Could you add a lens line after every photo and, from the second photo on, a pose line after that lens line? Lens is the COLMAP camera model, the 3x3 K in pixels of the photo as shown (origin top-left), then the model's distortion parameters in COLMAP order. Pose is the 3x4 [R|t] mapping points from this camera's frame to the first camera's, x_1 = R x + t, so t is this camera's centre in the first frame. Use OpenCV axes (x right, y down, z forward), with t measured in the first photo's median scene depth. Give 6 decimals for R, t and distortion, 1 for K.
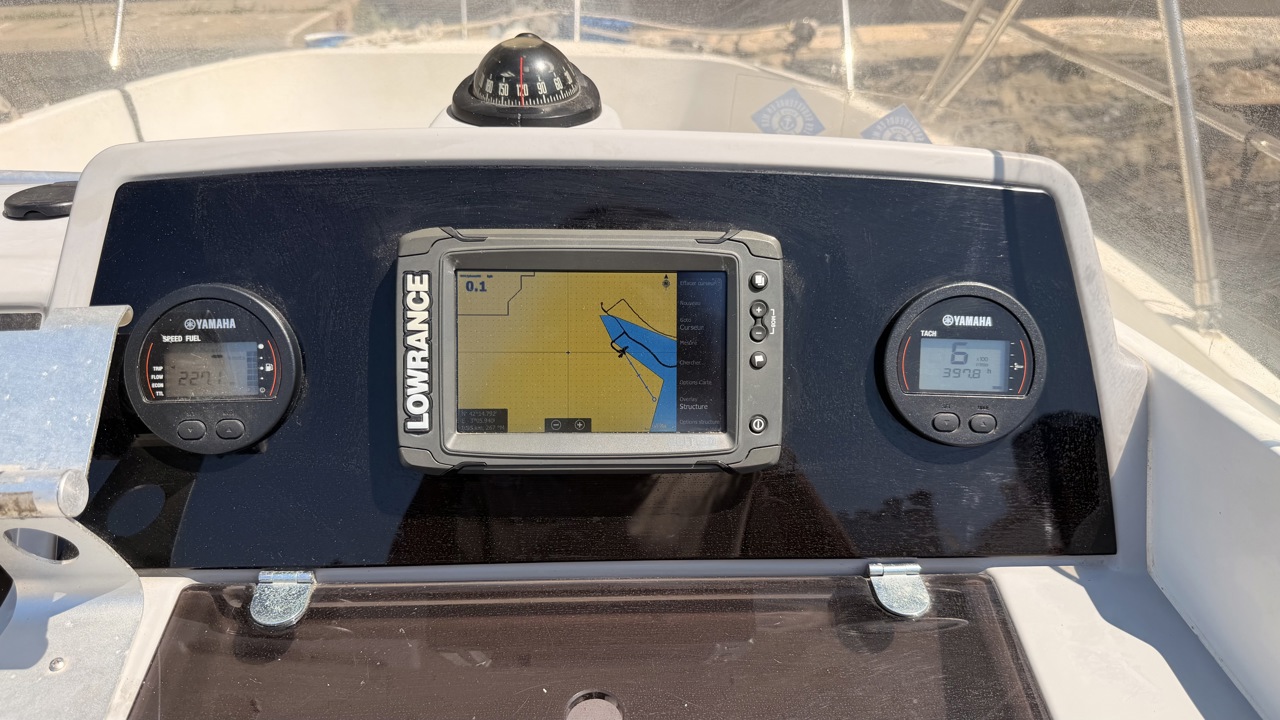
lens RADIAL K [[926.2, 0, 640.0], [0, 926.2, 360.0], [0, 0, 1]] dist [0.059839, -0.116831]
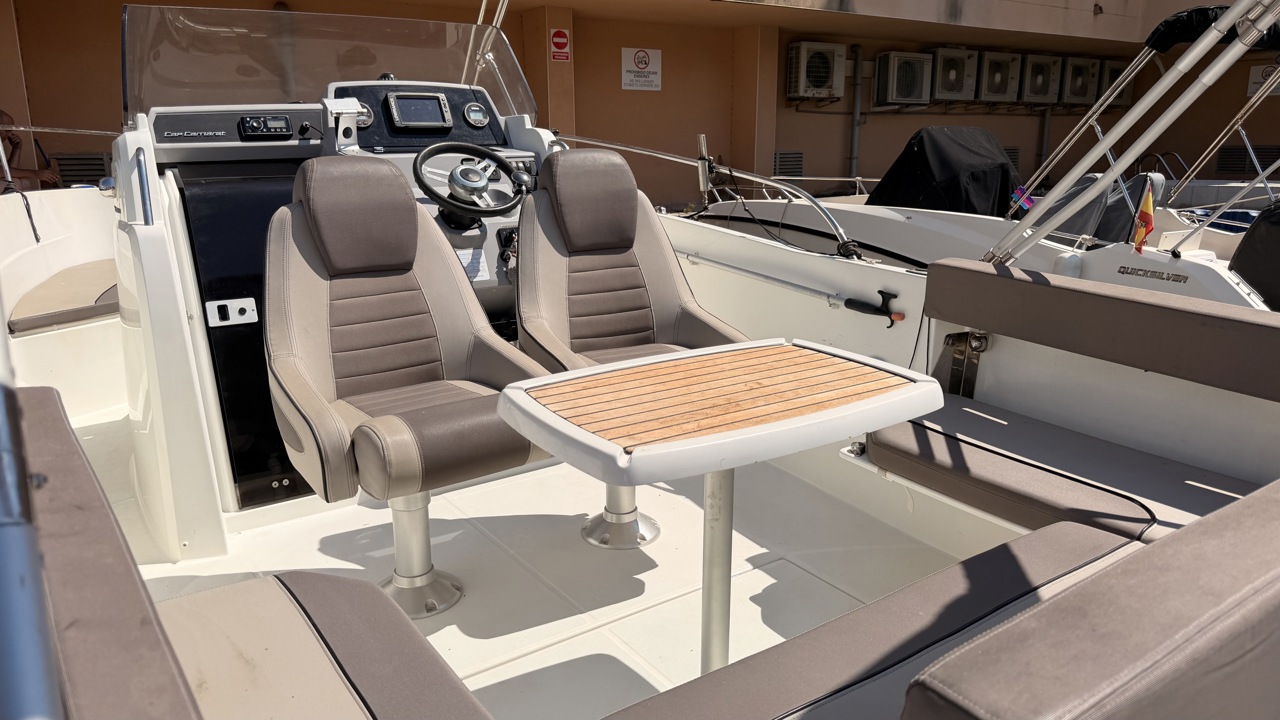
lens RADIAL K [[905.4, 0, 642.6], [0, 905.4, 374.4], [0, 0, 1]] dist [-0.004959, -0.008659]
pose [[0.839577, -0.163478, 0.518059, -2.175668], [0.286844, 0.943272, -0.167207, 3.020954], [-0.461336, 0.288986, 0.838842, -4.160239]]
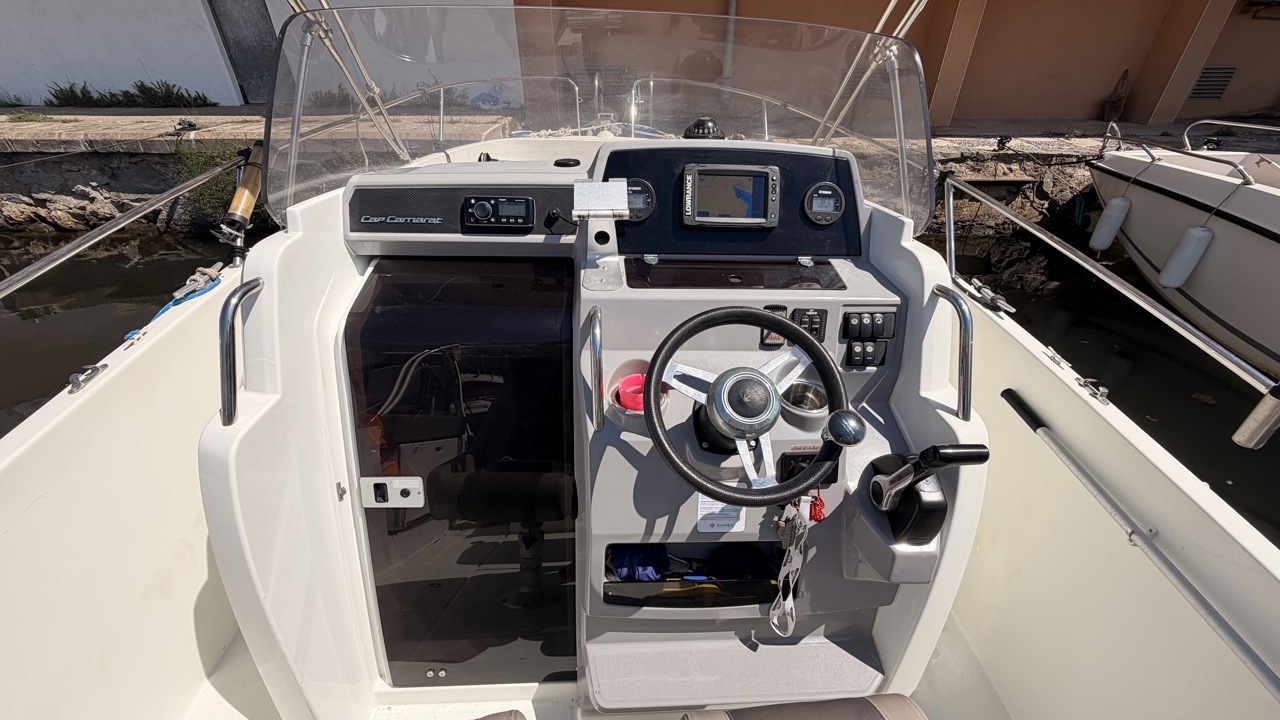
lens RADIAL K [[513.2, 0, 637.3], [0, 513.2, 358.8], [0, 0, 1]] dist [0.000136, 0.000308]
pose [[0.999821, 0.009346, 0.016479, -0.467918], [-0.010383, 0.997897, 0.063987, 0.529627], [-0.015846, -0.064146, 0.997815, -1.184006]]
